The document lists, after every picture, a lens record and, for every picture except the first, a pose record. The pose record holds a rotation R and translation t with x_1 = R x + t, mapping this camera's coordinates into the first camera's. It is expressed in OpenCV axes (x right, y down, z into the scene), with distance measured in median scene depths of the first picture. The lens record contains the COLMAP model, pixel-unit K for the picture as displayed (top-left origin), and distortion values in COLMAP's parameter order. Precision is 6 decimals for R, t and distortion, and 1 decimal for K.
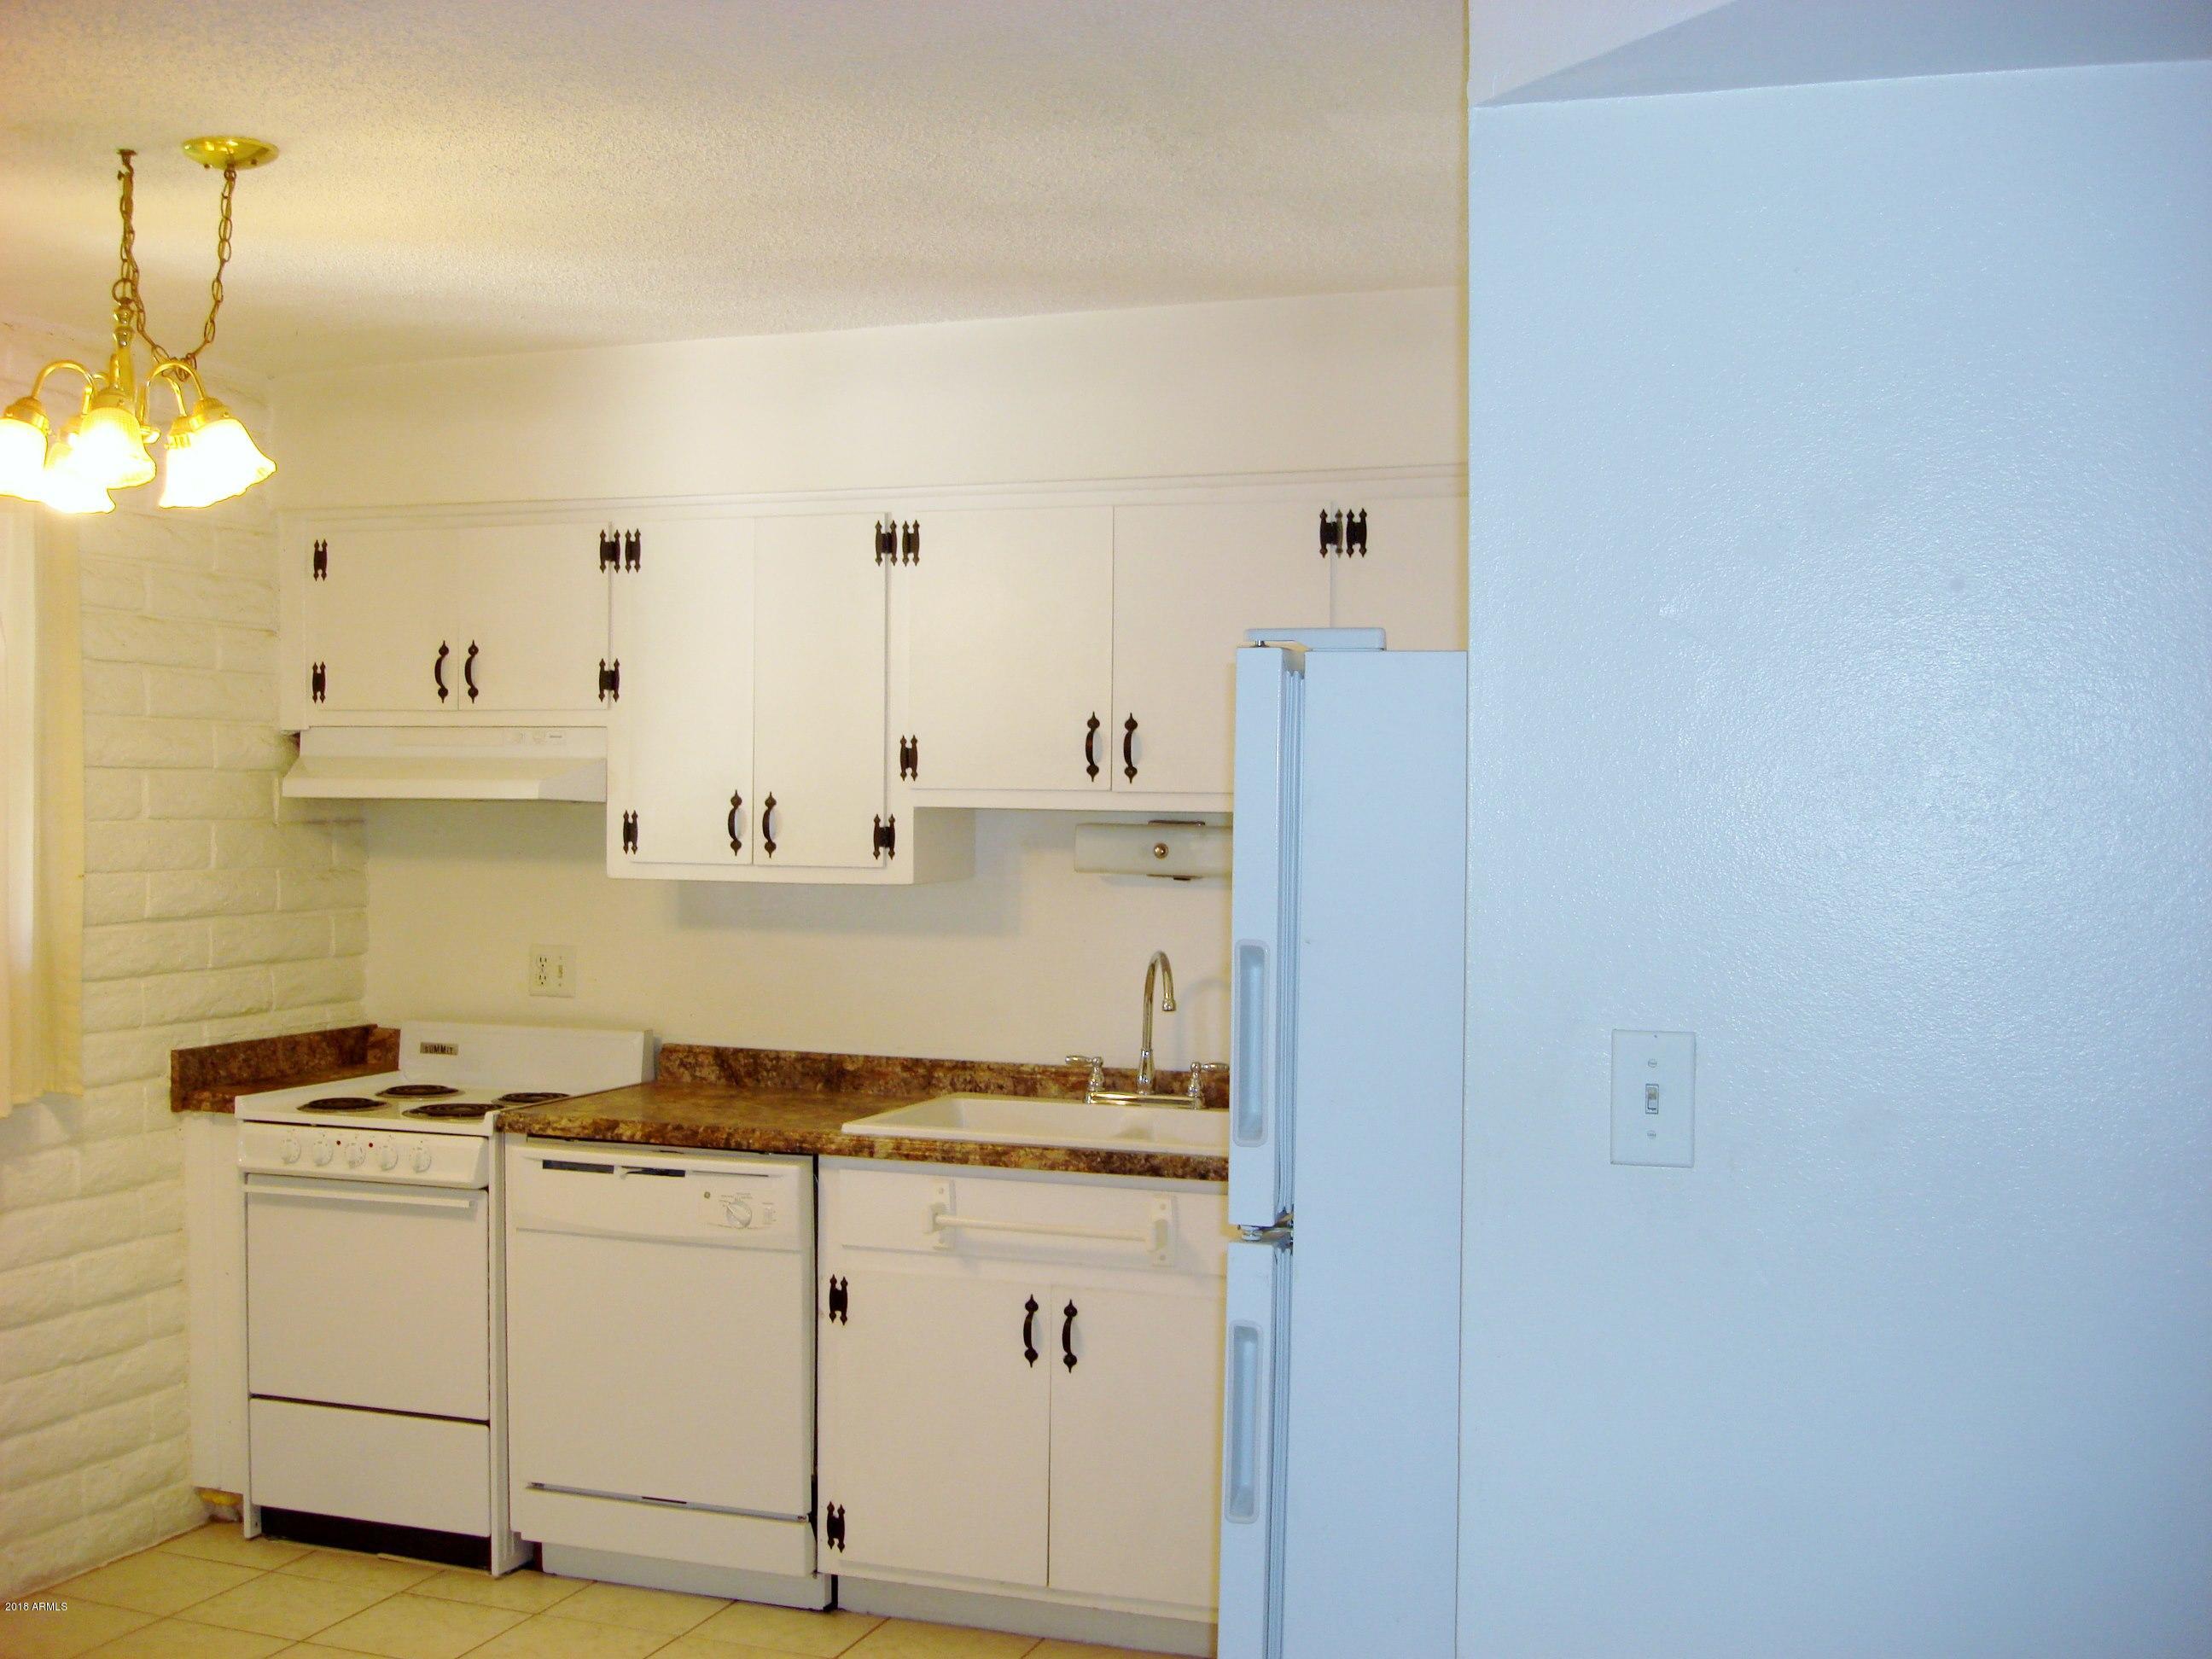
lens RADIAL K [[2495.1, 0, 1106.0], [0, 2495.1, 829.5], [0, 0, 1]] dist [-0.088219, -0.002143]
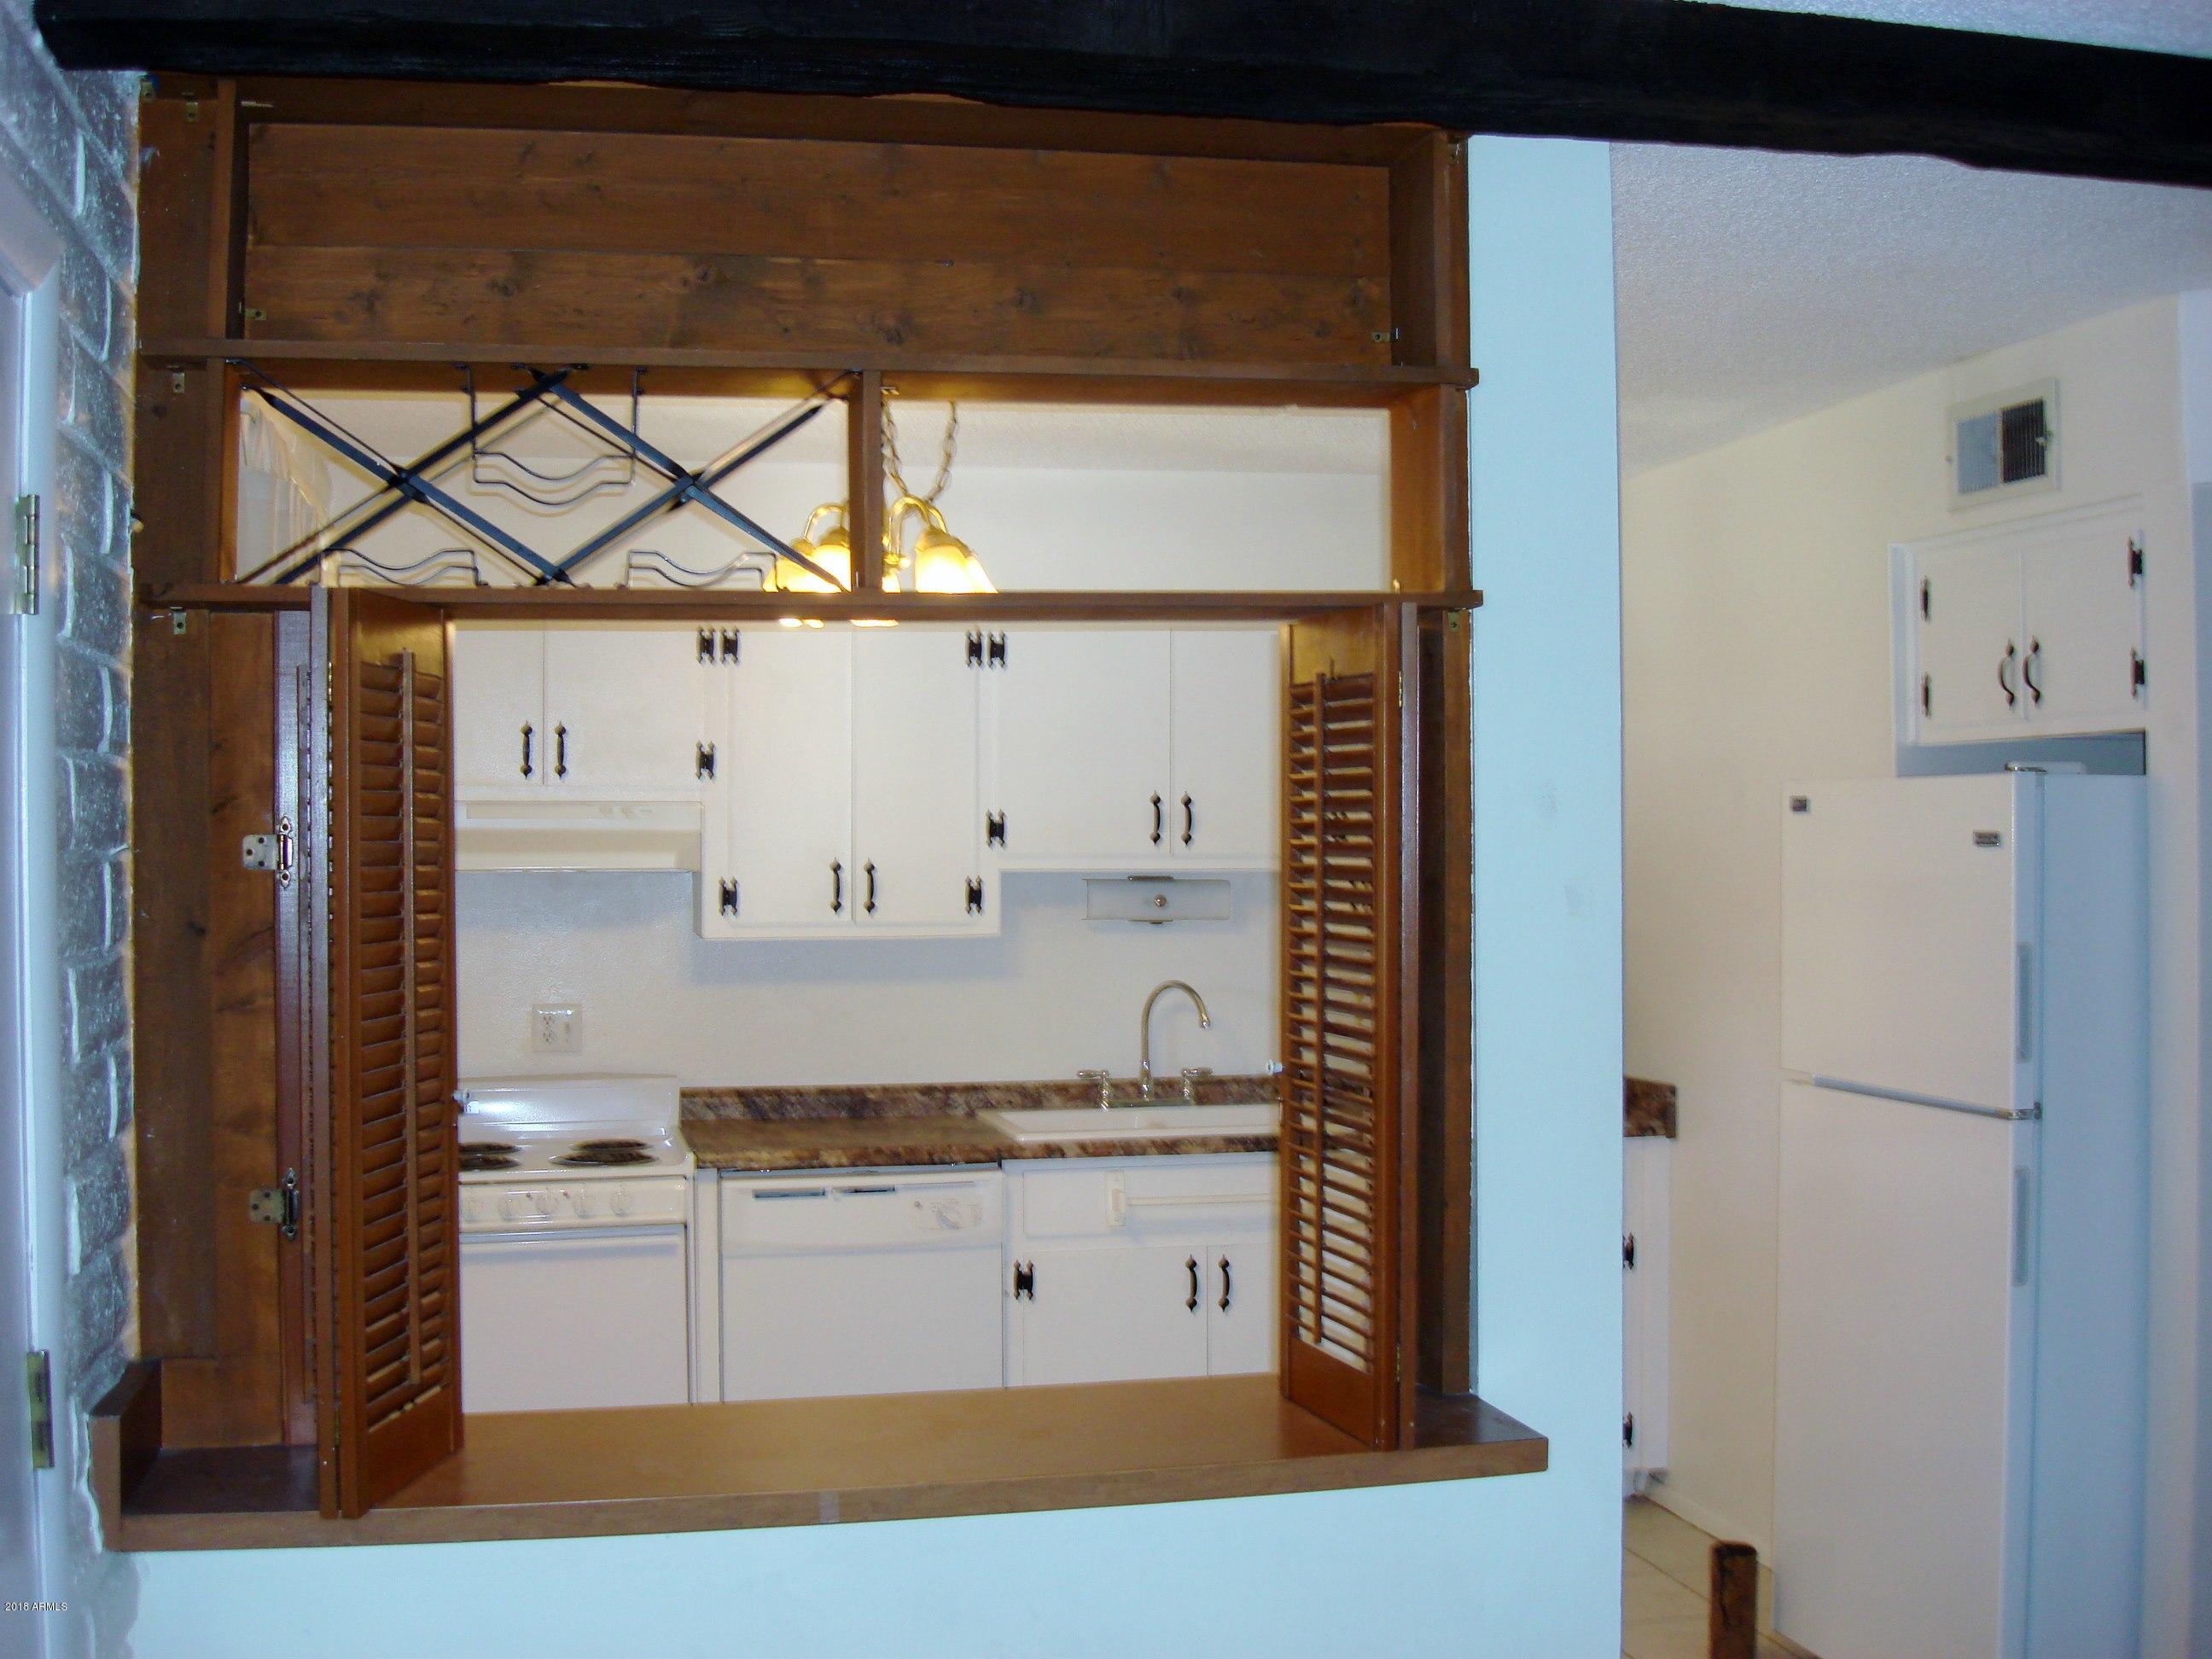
lens RADIAL K [[2495.1, 0, 1106.0], [0, 2495.1, 829.5], [0, 0, 1]] dist [-0.088219, -0.002143]
pose [[0.837631, -0.009742, 0.546150, -0.673825], [0.019249, 0.999746, -0.011689, -0.013502], [-0.545898, 0.020304, 0.837606, -0.031539]]
